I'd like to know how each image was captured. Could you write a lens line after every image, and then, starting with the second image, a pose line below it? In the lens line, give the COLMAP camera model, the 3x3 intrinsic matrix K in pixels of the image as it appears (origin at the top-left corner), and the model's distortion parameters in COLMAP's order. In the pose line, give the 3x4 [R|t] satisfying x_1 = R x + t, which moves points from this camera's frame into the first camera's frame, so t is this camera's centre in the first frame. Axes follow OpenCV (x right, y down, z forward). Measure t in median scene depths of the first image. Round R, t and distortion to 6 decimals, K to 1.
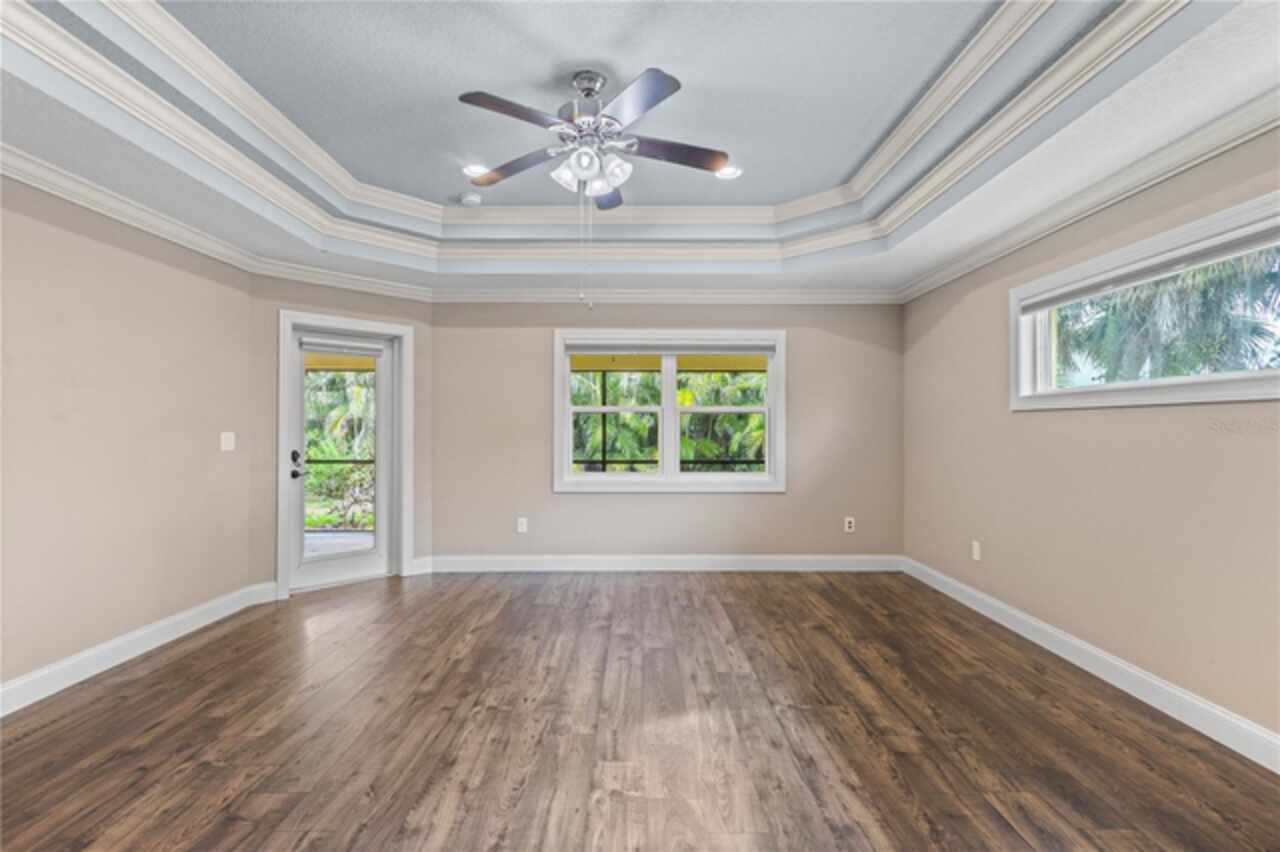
lens RADIAL K [[598.0, 0, 640.0], [0, 598.0, 427.6], [0, 0, 1]] dist [0.010648, -0.001620]
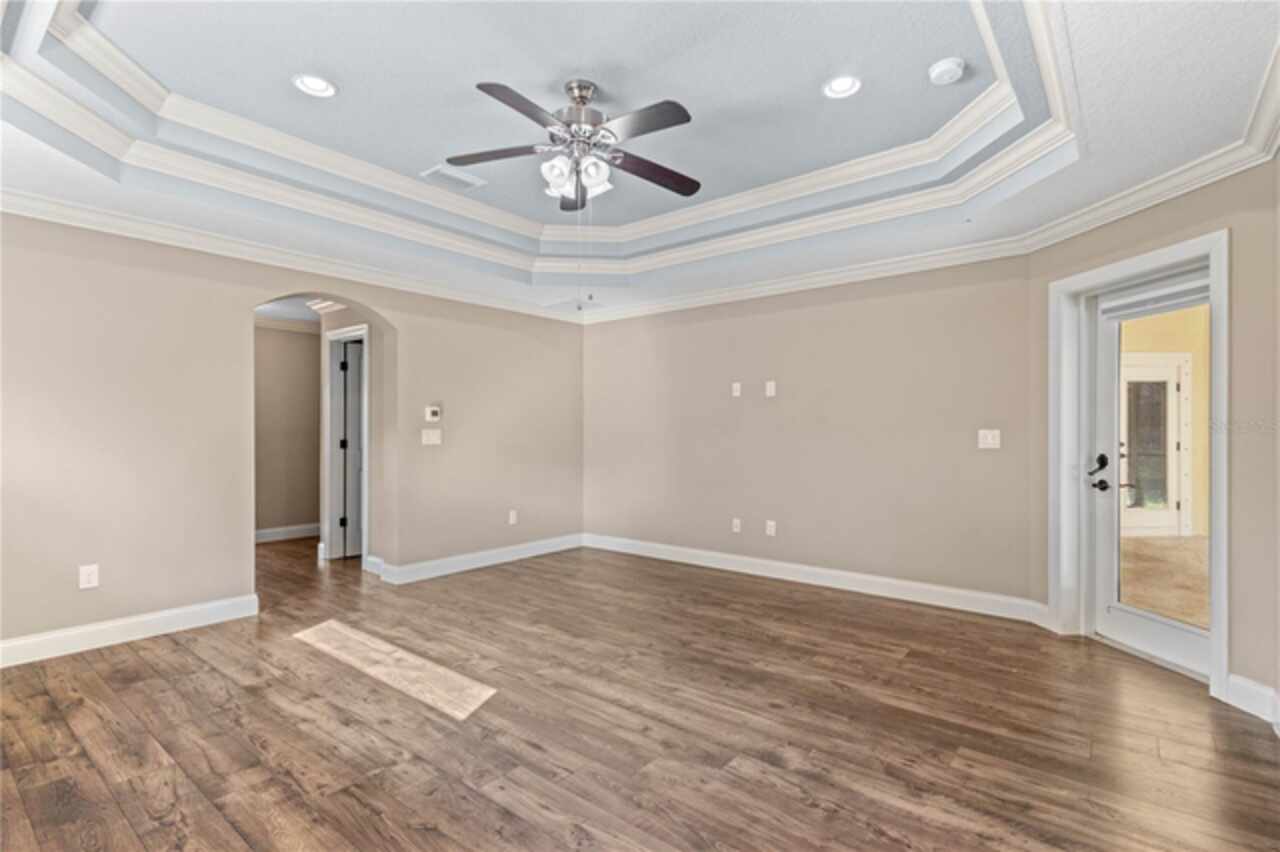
lens RADIAL K [[598.0, 0, 641.1], [0, 598.0, 428.5], [0, 0, 1]] dist [0.010648, -0.001620]
pose [[-0.629454, -0.003425, -0.777030, 0.674759], [0.002351, 0.999977, -0.006312, 0.016386], [0.777034, -0.005800, -0.629431, 1.778023]]
